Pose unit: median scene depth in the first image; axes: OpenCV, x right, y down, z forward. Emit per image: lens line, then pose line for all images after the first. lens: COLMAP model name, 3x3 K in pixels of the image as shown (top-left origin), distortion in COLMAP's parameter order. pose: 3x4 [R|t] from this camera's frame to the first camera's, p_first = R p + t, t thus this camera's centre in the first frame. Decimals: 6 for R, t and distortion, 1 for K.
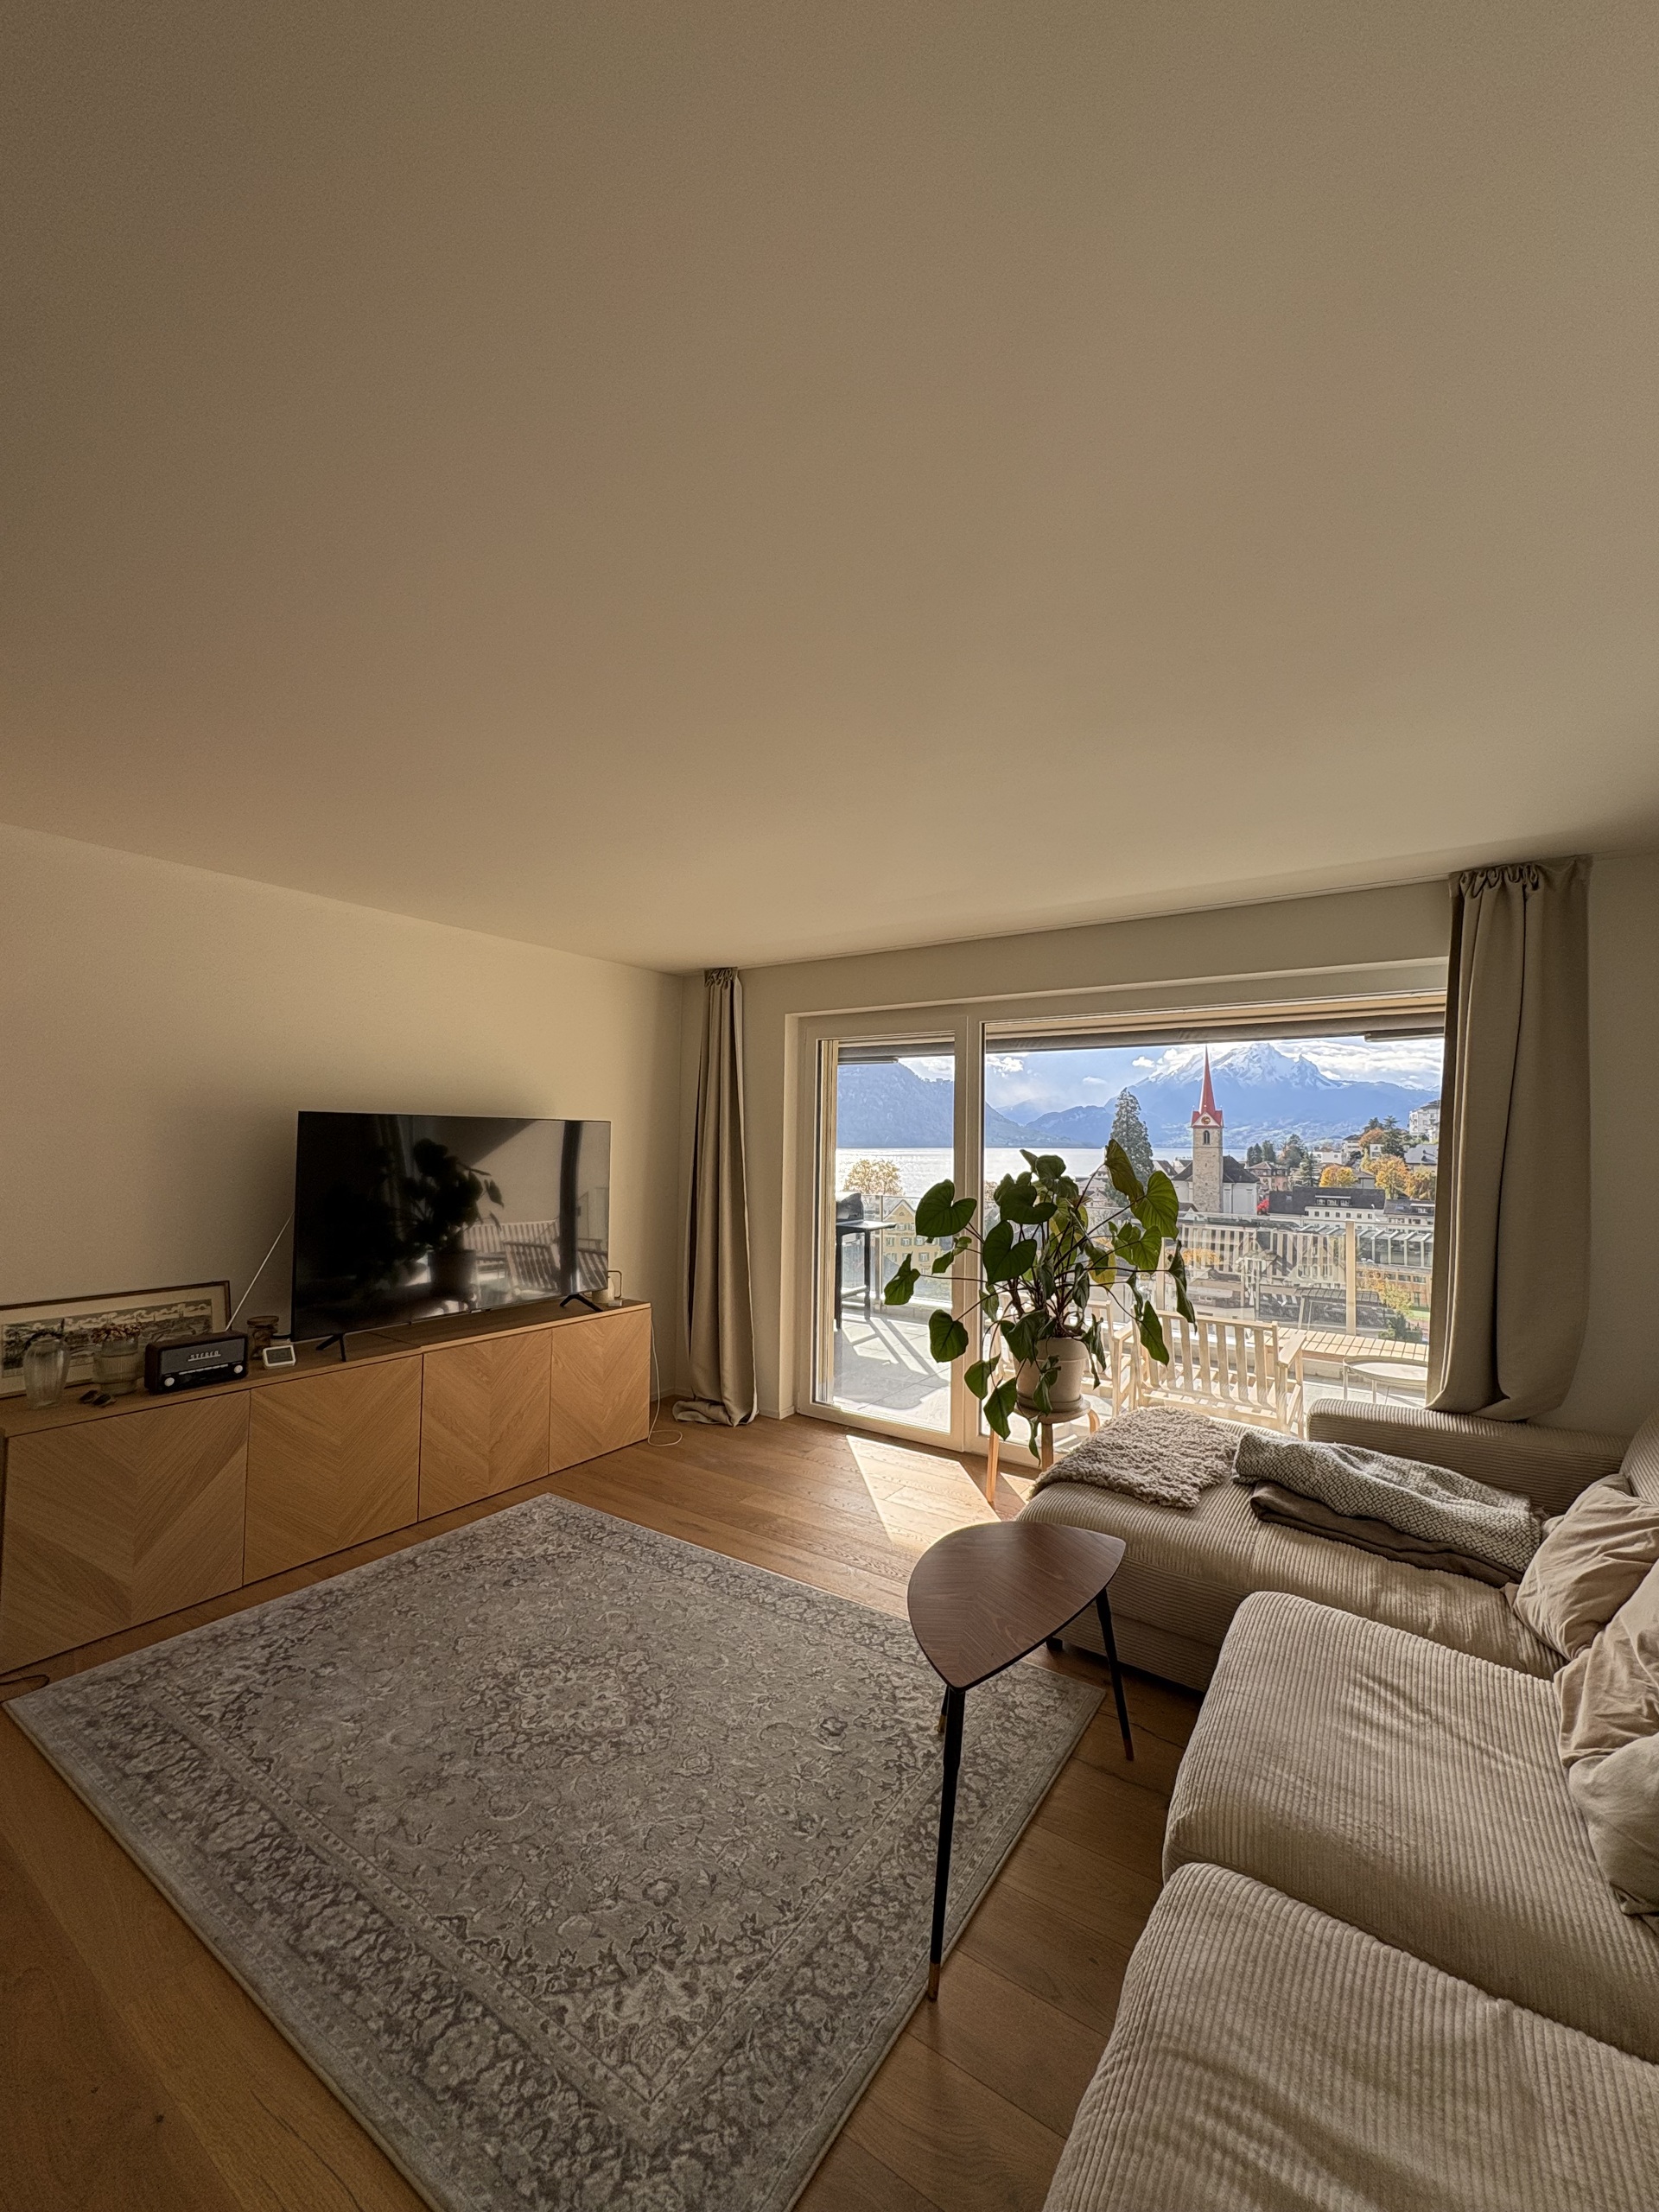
lens RADIAL K [[875.0, 0, 829.5], [0, 875.0, 1106.0], [0, 0, 1]] dist [-0.000731, 0.000132]
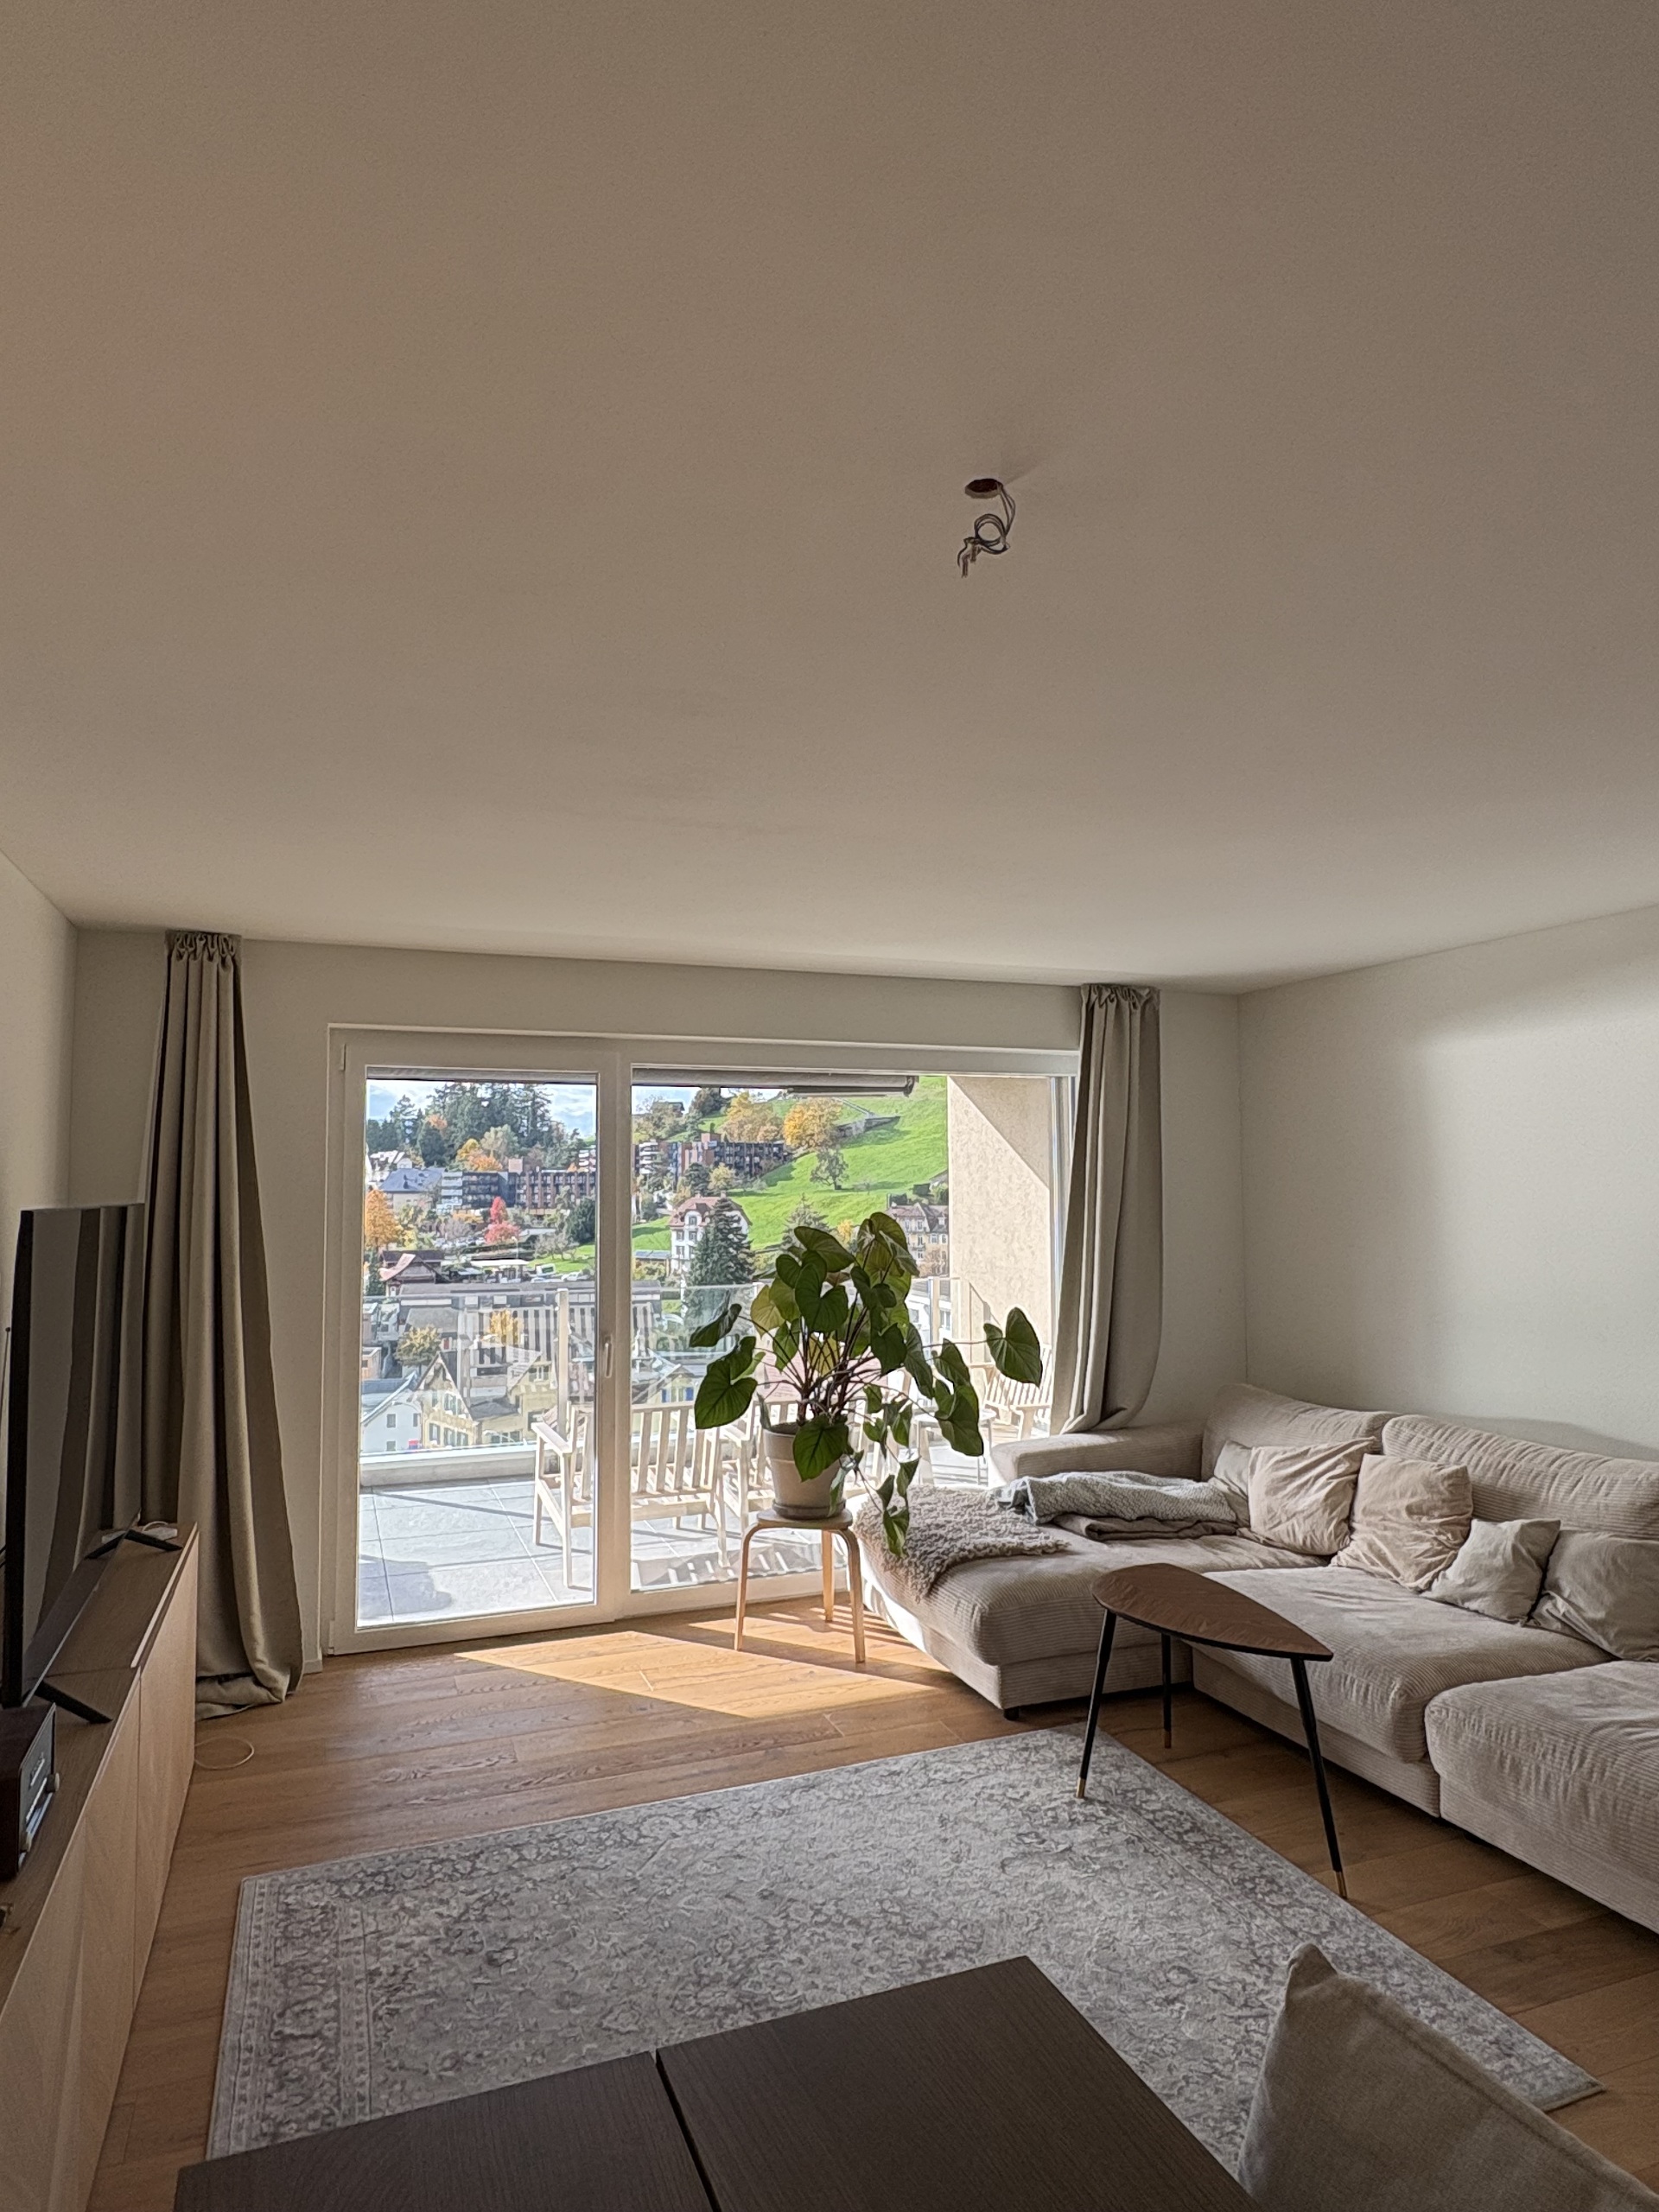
lens RADIAL K [[1314.5, 0, 829.5], [0, 1314.5, 1106.0], [0, 0, 1]] dist [-0.002939, 0.000262]
pose [[0.562219, 0.036534, 0.826181, -1.016184], [-0.021557, 0.999332, -0.029521, -0.037312], [-0.826708, -0.001212, 0.562631, 0.280529]]
